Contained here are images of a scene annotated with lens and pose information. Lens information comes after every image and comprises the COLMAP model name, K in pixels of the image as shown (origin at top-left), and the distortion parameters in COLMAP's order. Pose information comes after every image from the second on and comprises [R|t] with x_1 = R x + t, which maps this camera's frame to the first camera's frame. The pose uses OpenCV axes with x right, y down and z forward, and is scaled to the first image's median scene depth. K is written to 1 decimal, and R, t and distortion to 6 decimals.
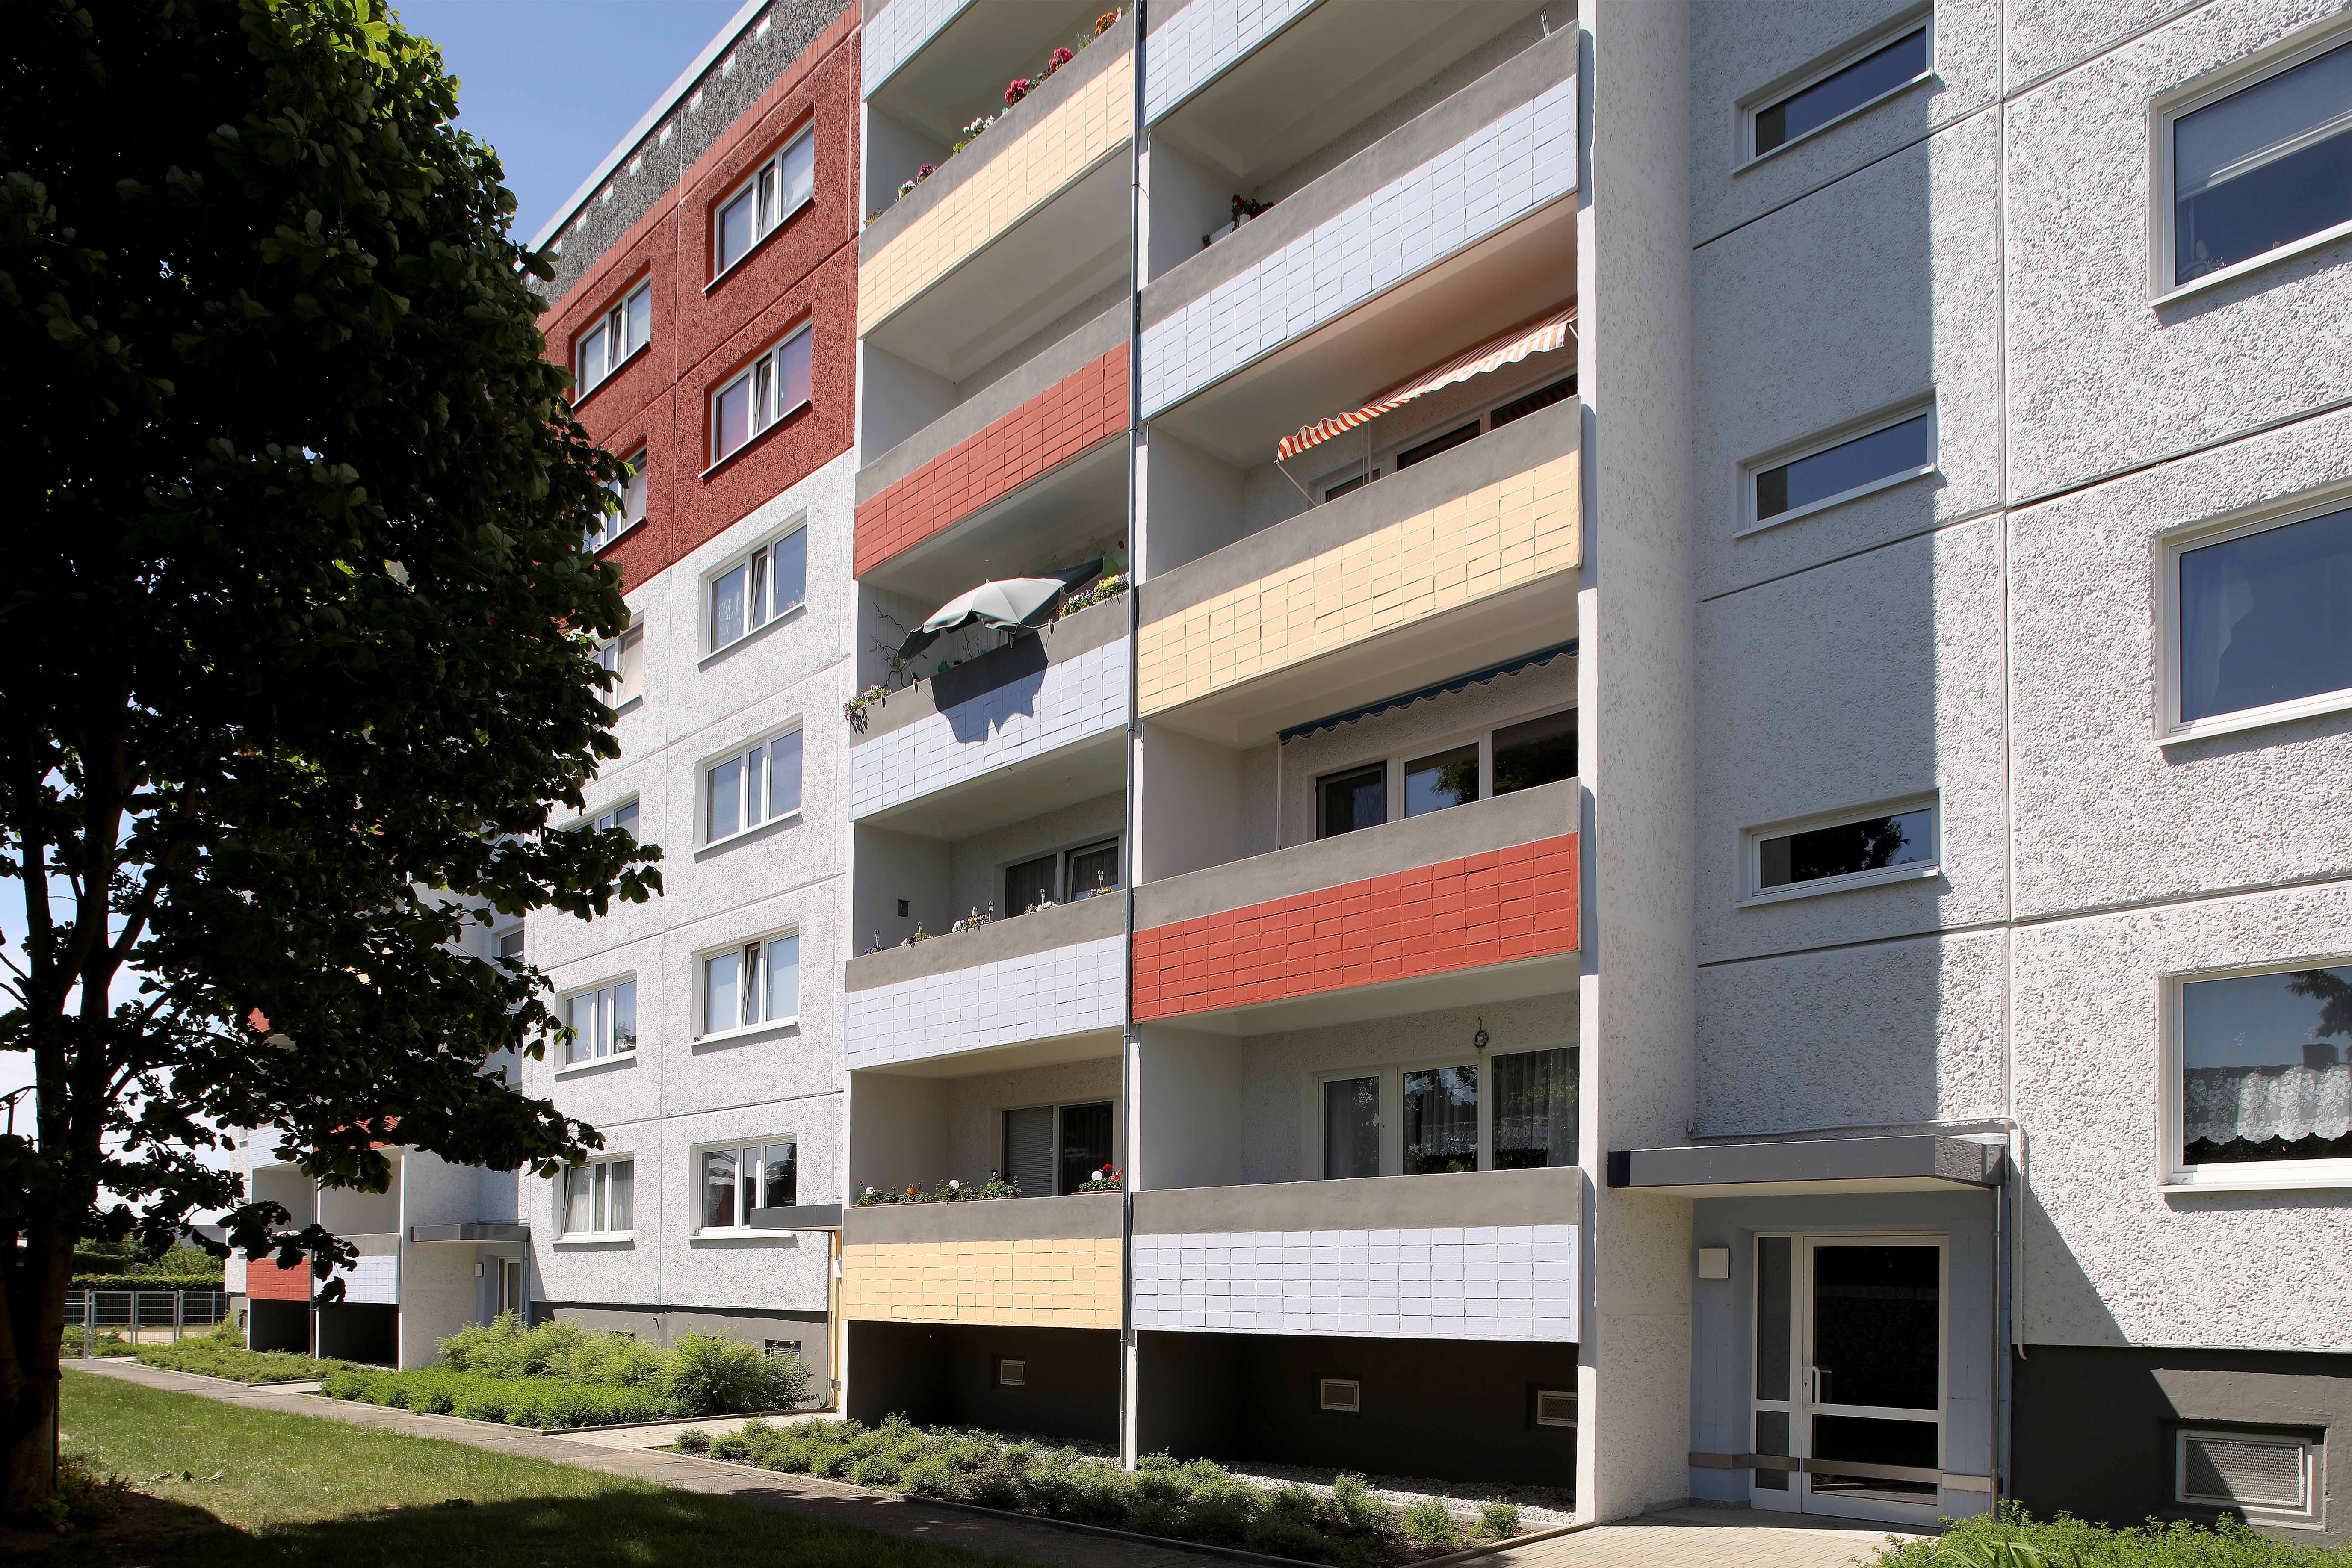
lens RADIAL K [[1677.1, 0, 1176.0], [0, 1677.1, 784.0], [0, 0, 1]] dist [-0.012383, 0.040693]
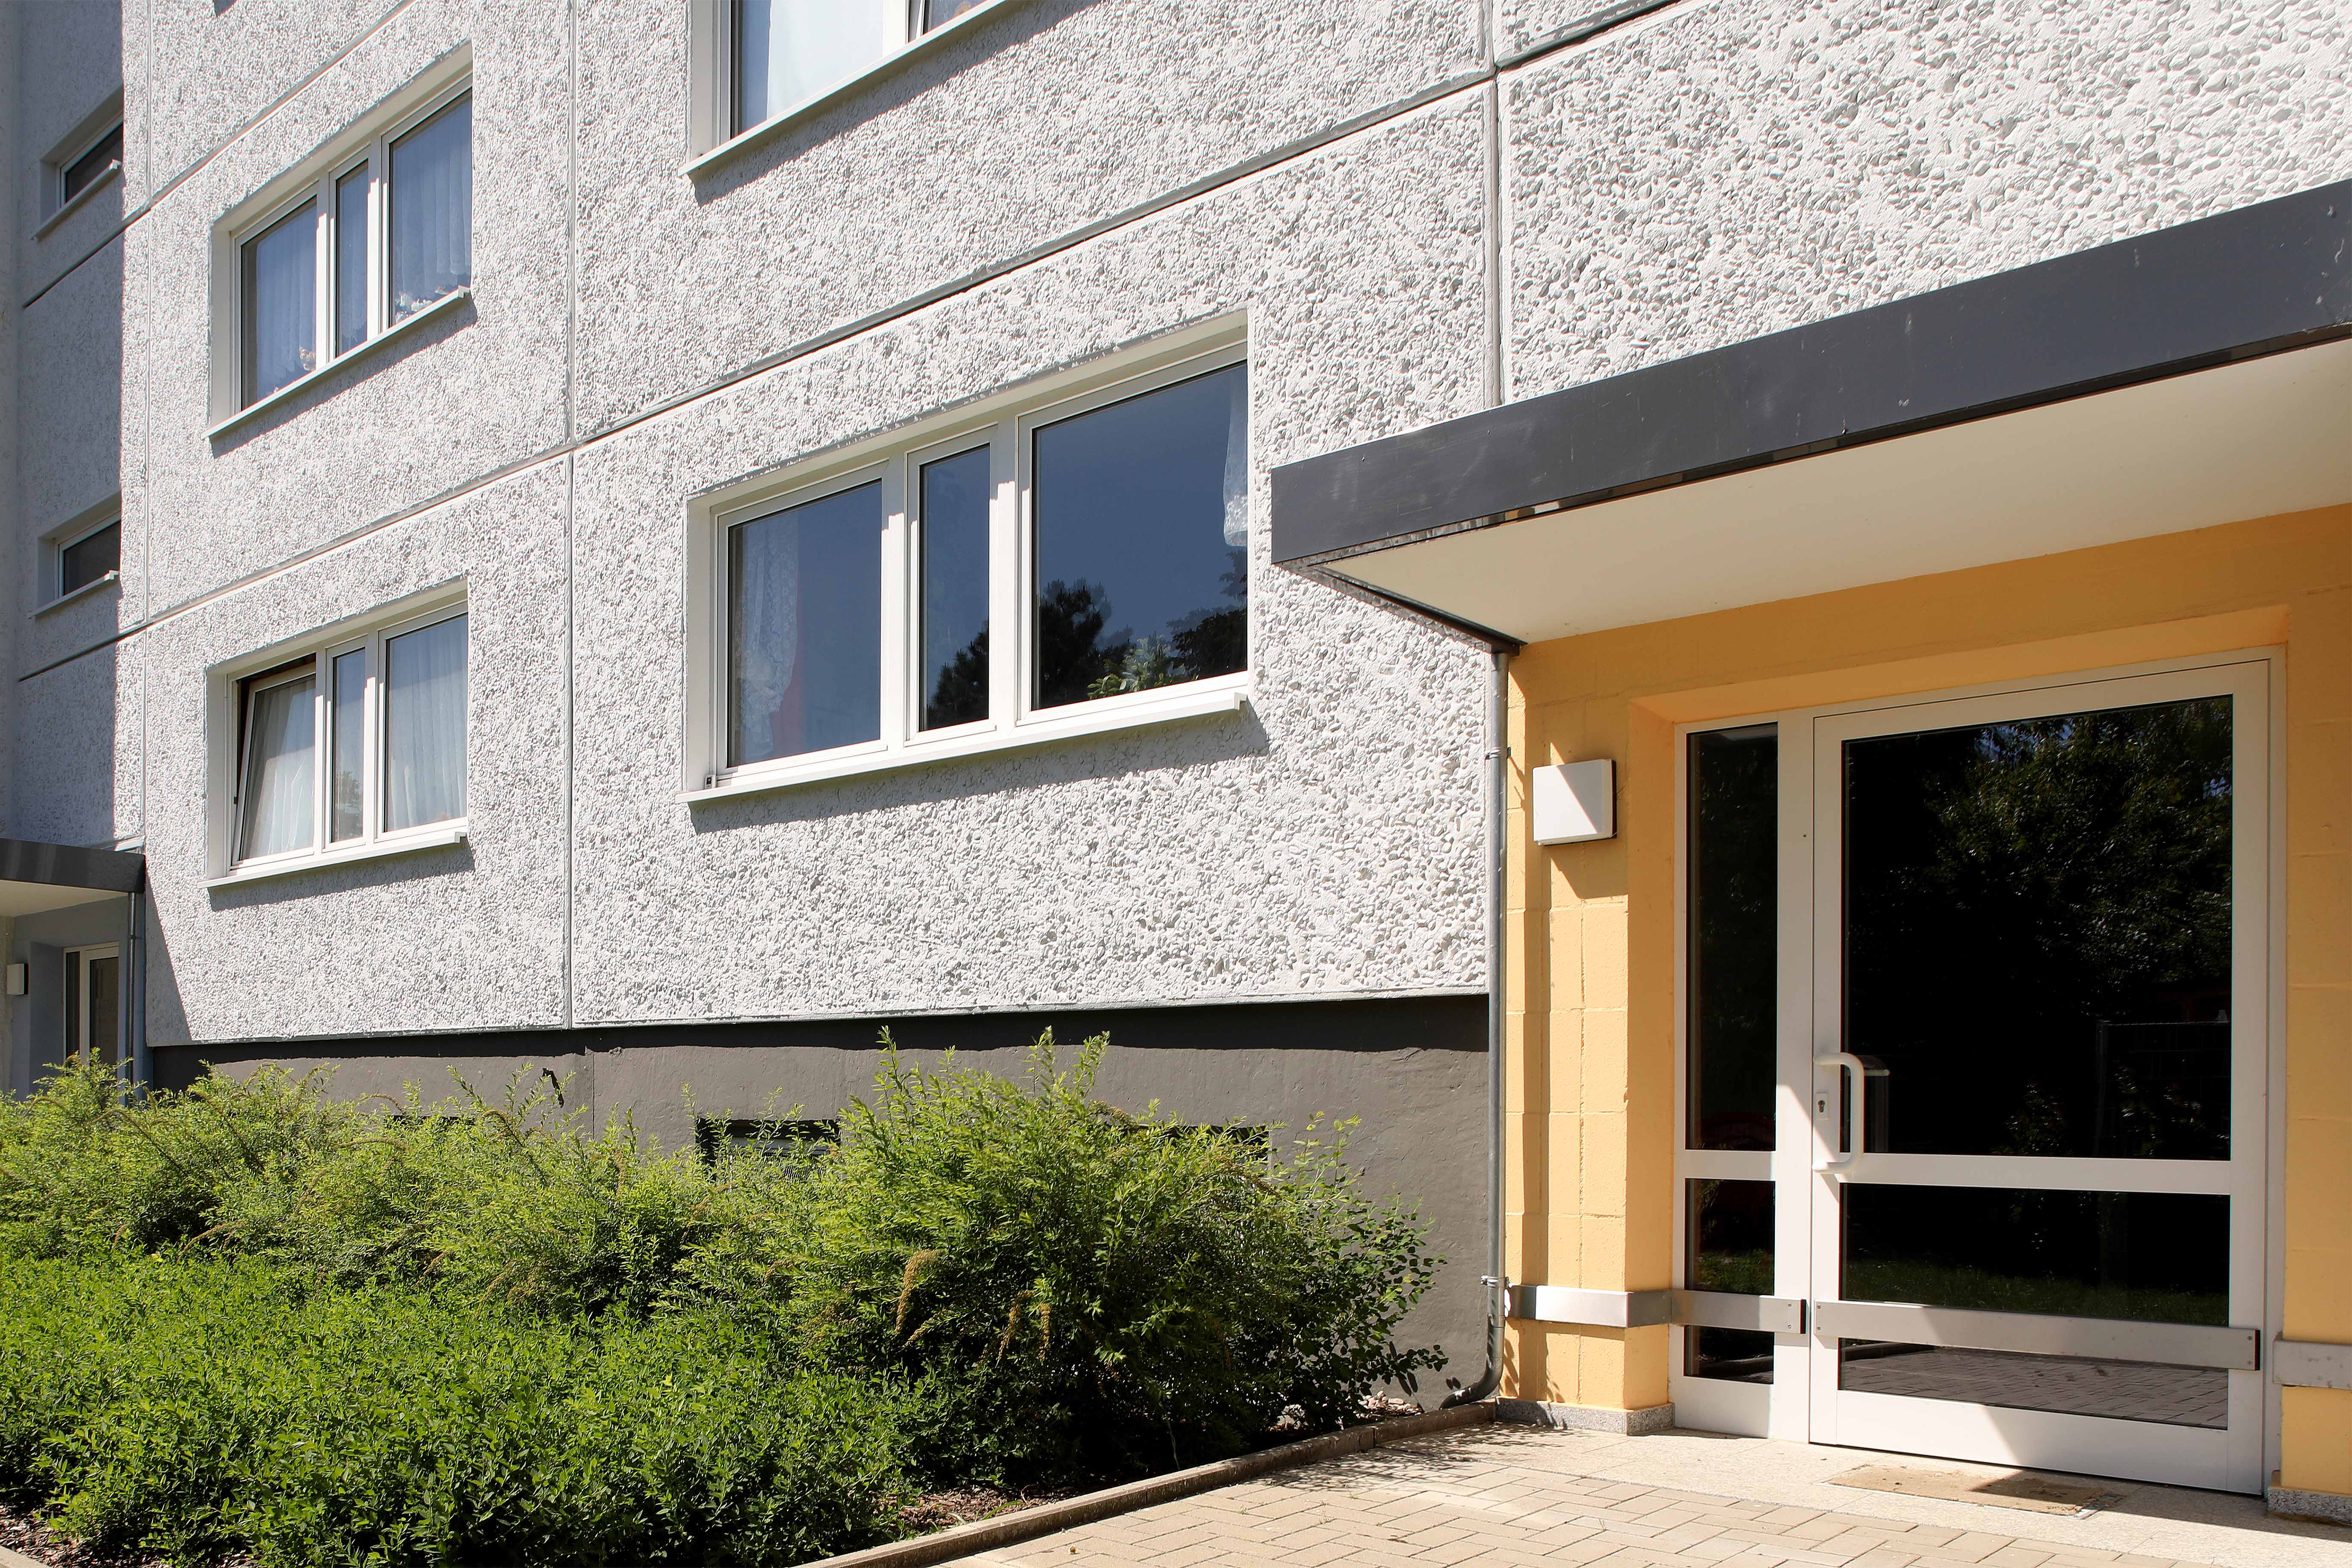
lens RADIAL K [[1703.5, 0, 1117.5], [0, 1703.5, 784.4], [0, 0, 1]] dist [-0.052311, 0.045494]
pose [[0.987099, 0.009674, 0.159817, -0.497673], [-0.028659, 0.992728, 0.116915, 0.432855], [-0.157523, -0.119987, 0.980199, 1.293534]]
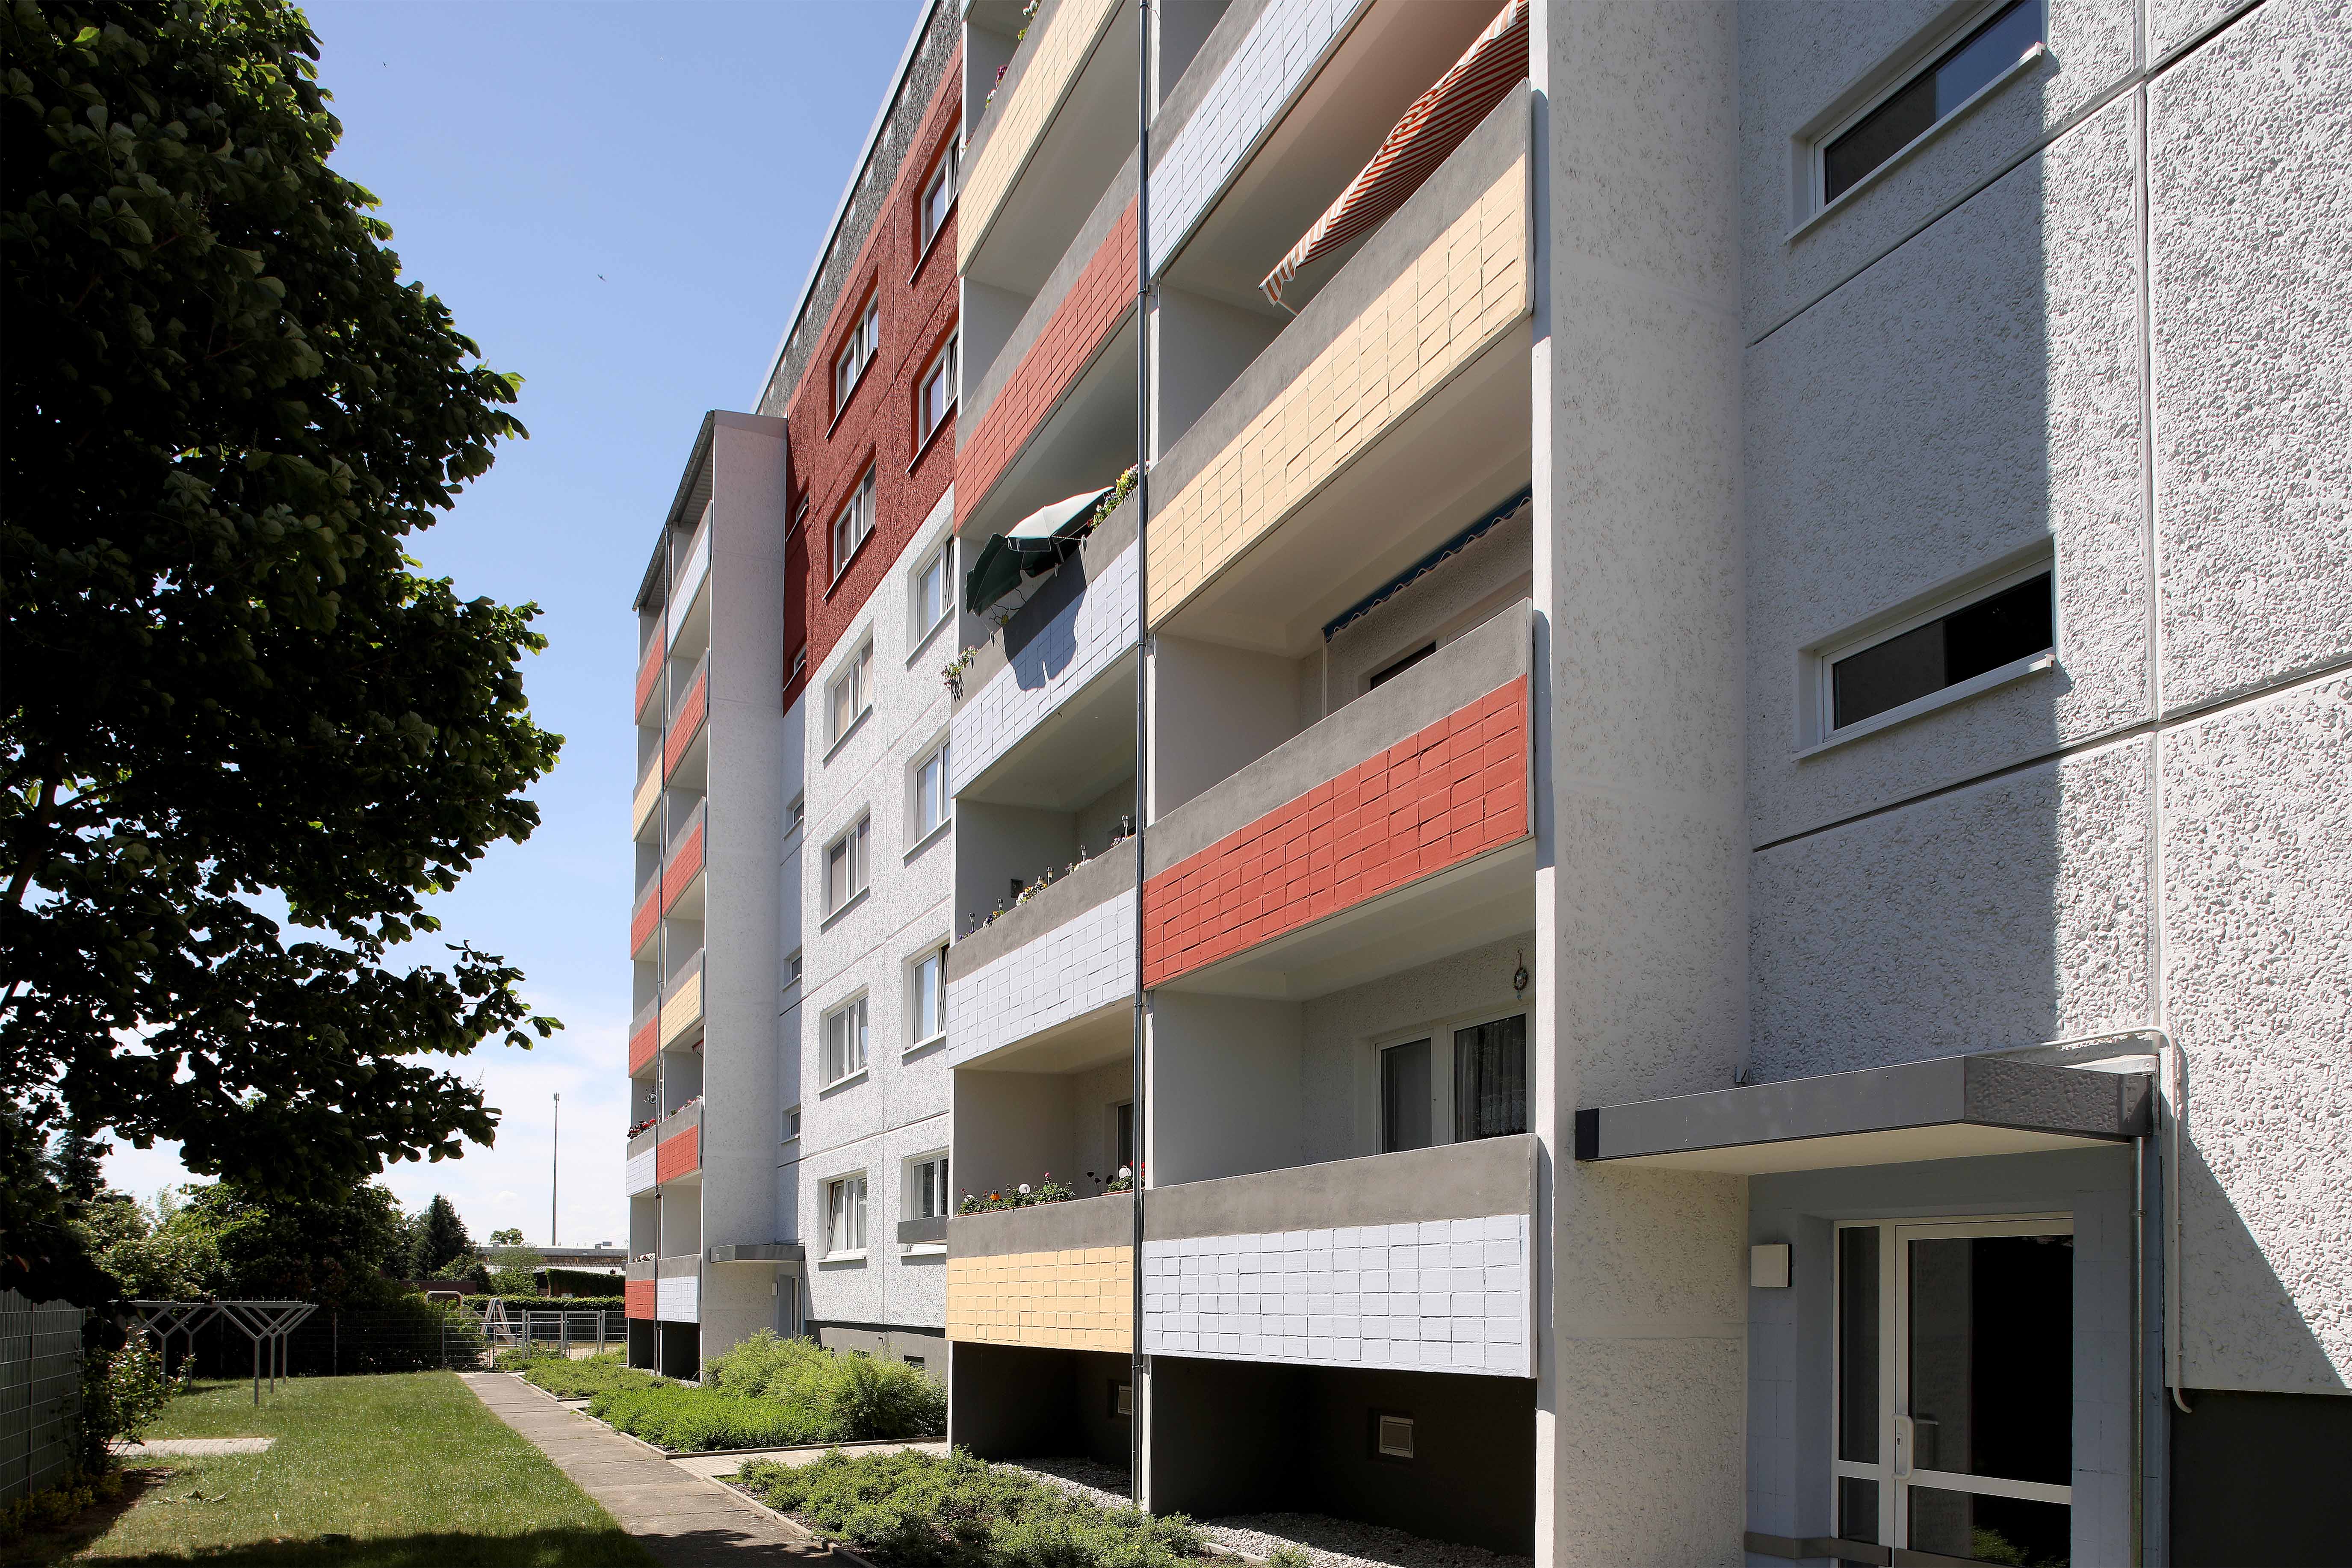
lens RADIAL K [[1672.6, 0, 1169.6], [0, 1672.6, 869.3], [0, 0, 1]] dist [-0.003825, 0.026933]
pose [[0.953739, -0.079841, -0.289839, 0.294759], [0.090572, 0.995606, 0.023778, 0.081293], [0.286667, -0.048929, 0.956780, 0.266375]]
